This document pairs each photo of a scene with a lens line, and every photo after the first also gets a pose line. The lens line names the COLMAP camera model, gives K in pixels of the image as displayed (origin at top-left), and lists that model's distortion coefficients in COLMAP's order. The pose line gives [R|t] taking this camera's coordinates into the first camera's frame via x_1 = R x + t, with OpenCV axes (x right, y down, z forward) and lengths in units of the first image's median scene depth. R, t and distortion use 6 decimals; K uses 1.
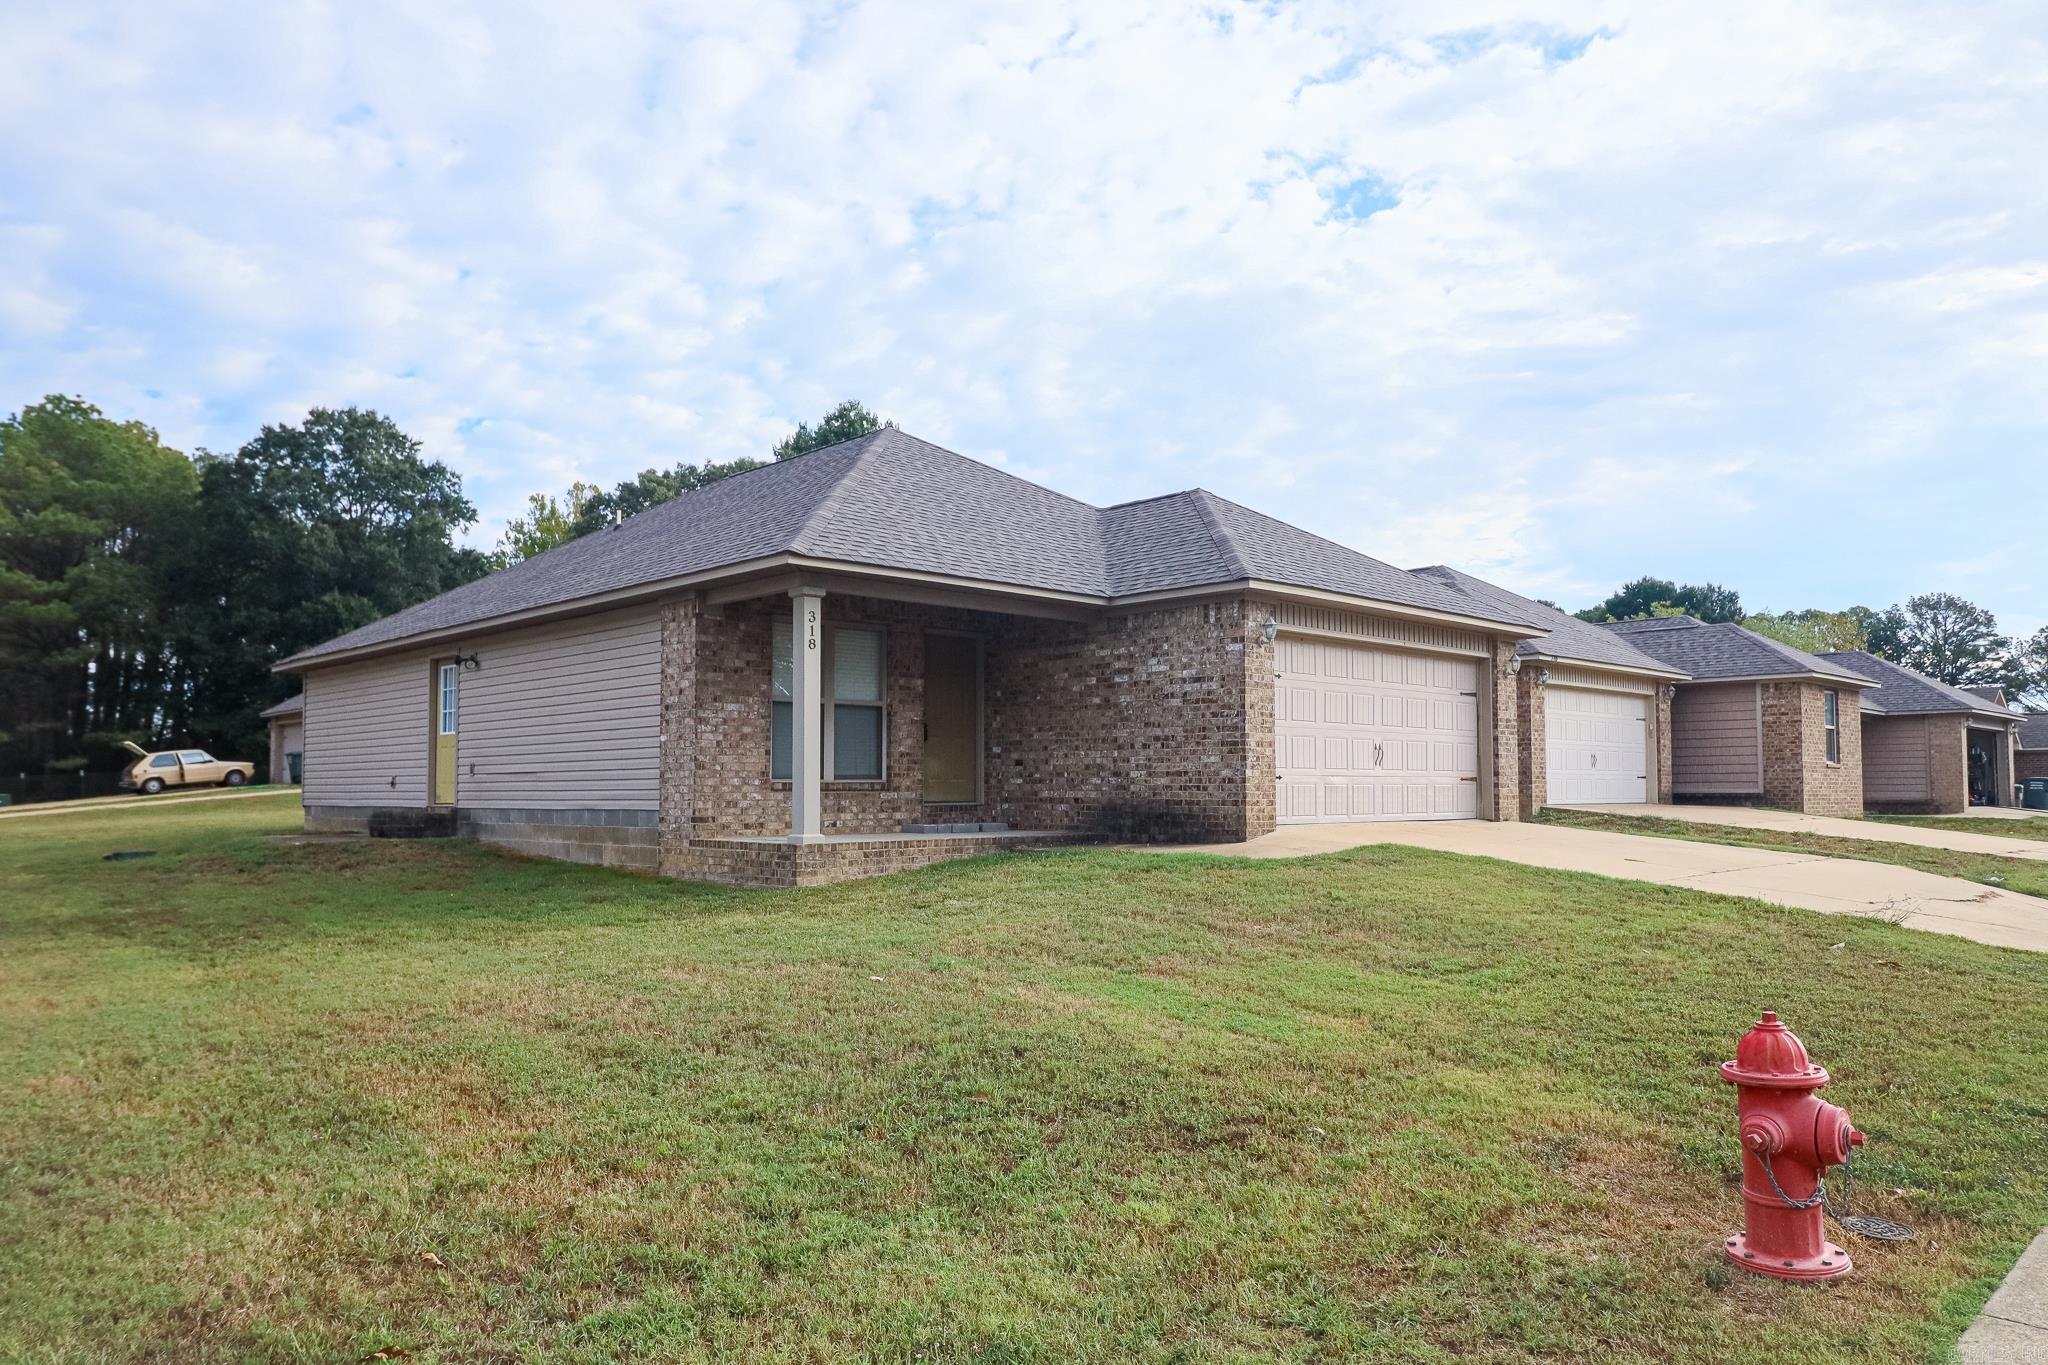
lens RADIAL K [[1374.2, 0, 1023.9], [0, 1374.2, 710.1], [0, 0, 1]] dist [-0.023293, 0.001753]
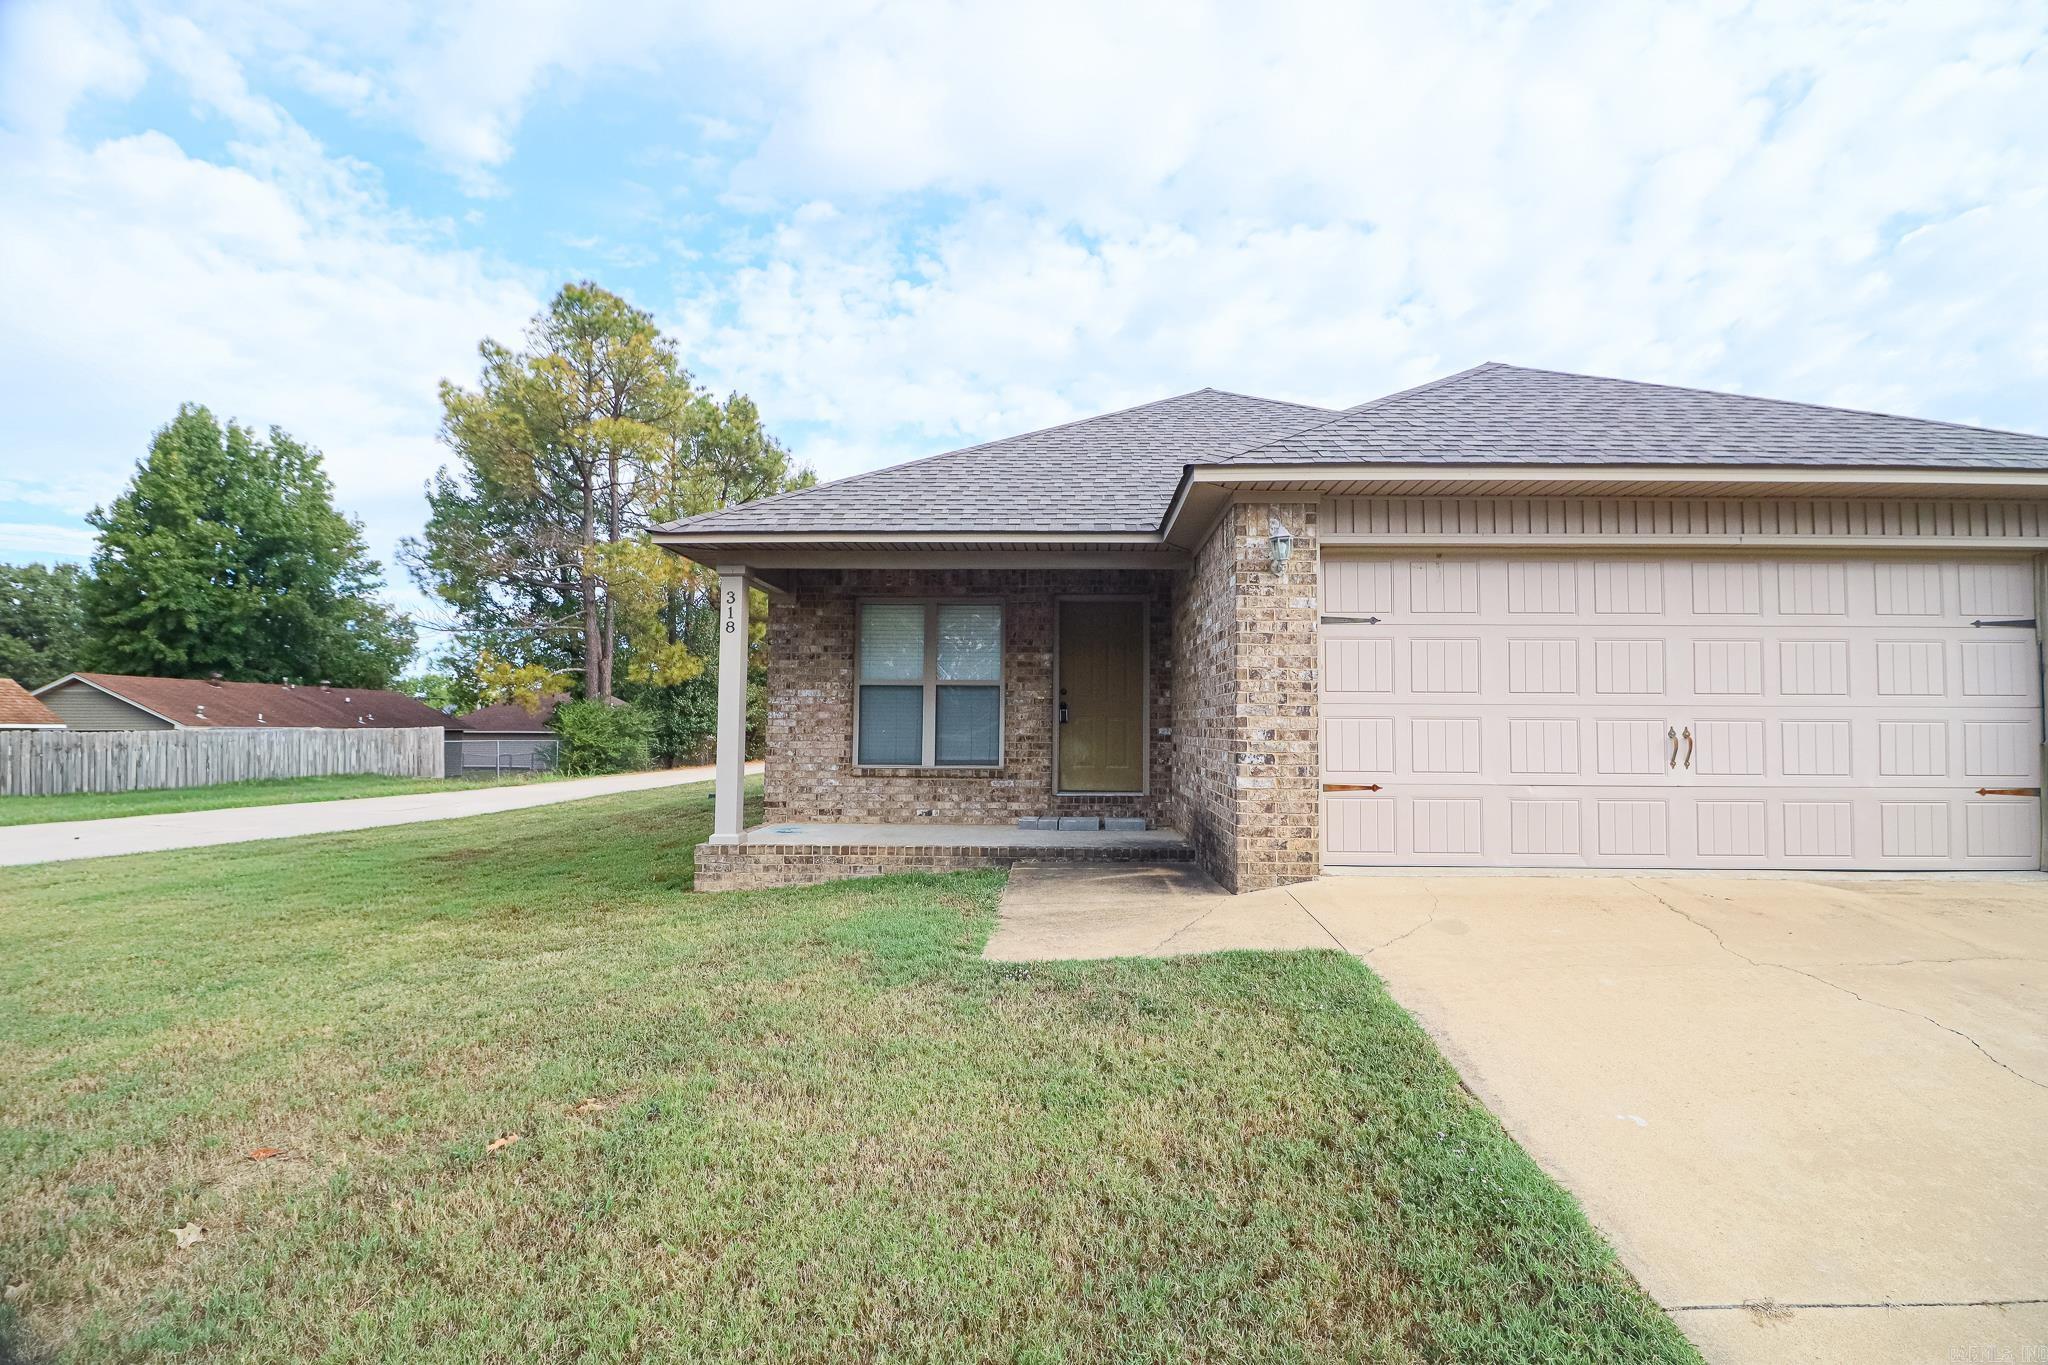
lens RADIAL K [[935.3, 0, 1034.5], [0, 935.3, 684.0], [0, 0, 1]] dist [0.000531, -0.019724]
pose [[0.701233, -0.028273, -0.712371, 0.372925], [0.033577, 0.999414, -0.006614, 0.001142], [0.712141, -0.019281, 0.701772, 0.602012]]
